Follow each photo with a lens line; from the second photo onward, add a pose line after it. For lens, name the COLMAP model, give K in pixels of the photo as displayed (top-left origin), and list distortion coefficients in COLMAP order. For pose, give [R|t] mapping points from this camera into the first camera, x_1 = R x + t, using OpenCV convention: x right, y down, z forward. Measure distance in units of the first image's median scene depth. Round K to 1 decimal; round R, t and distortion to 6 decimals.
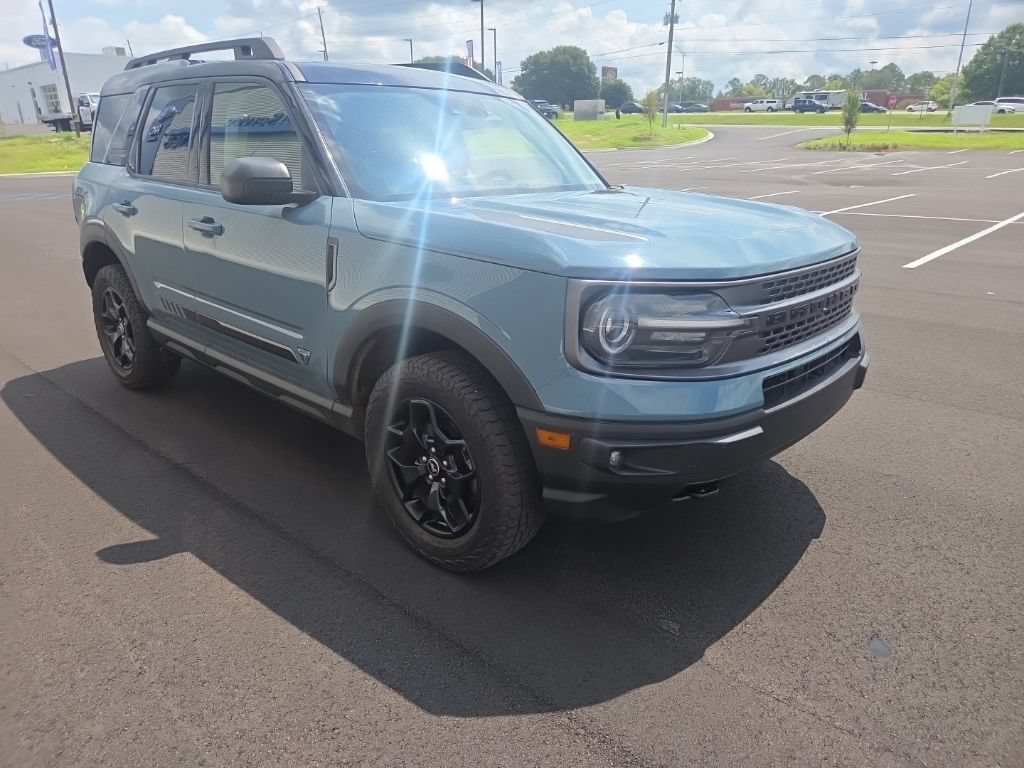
lens RADIAL K [[690.6, 0, 493.5], [0, 690.6, 385.6], [0, 0, 1]] dist [0.055319, -0.049575]
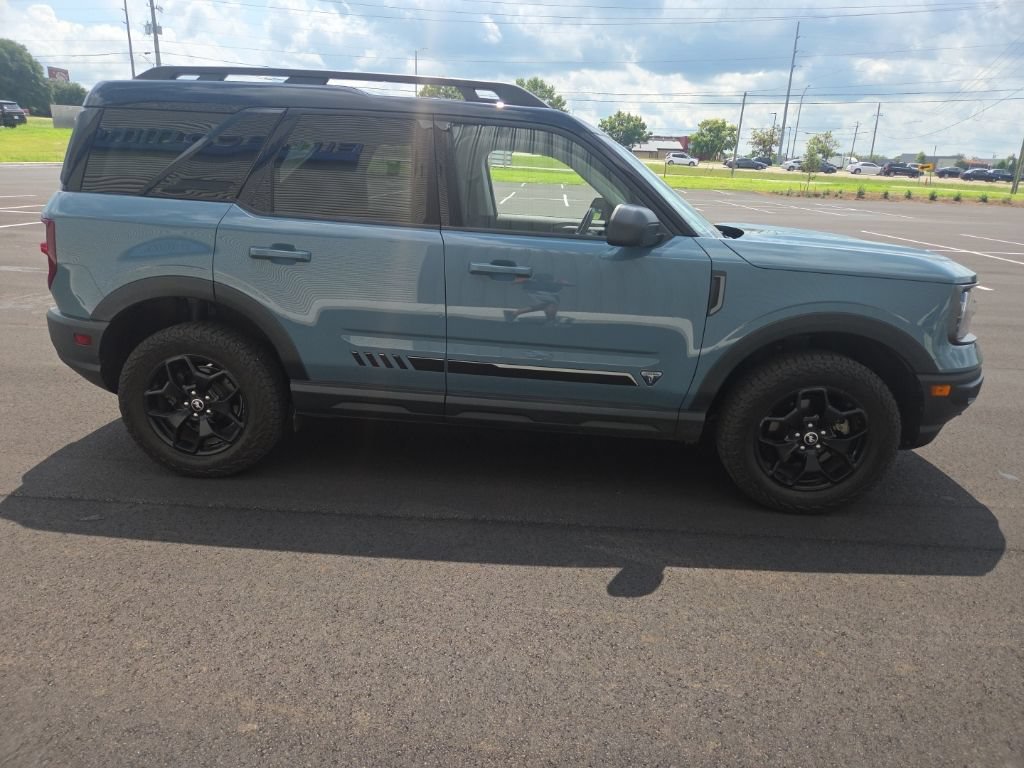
lens RADIAL K [[690.6, 0, 501.0], [0, 690.6, 386.0], [0, 0, 1]] dist [0.055319, -0.049575]
pose [[0.771351, -0.155613, 0.617092, -1.279899], [0.170778, 0.984693, 0.034842, -0.121286], [-0.613068, 0.078511, 0.786119, 0.295540]]
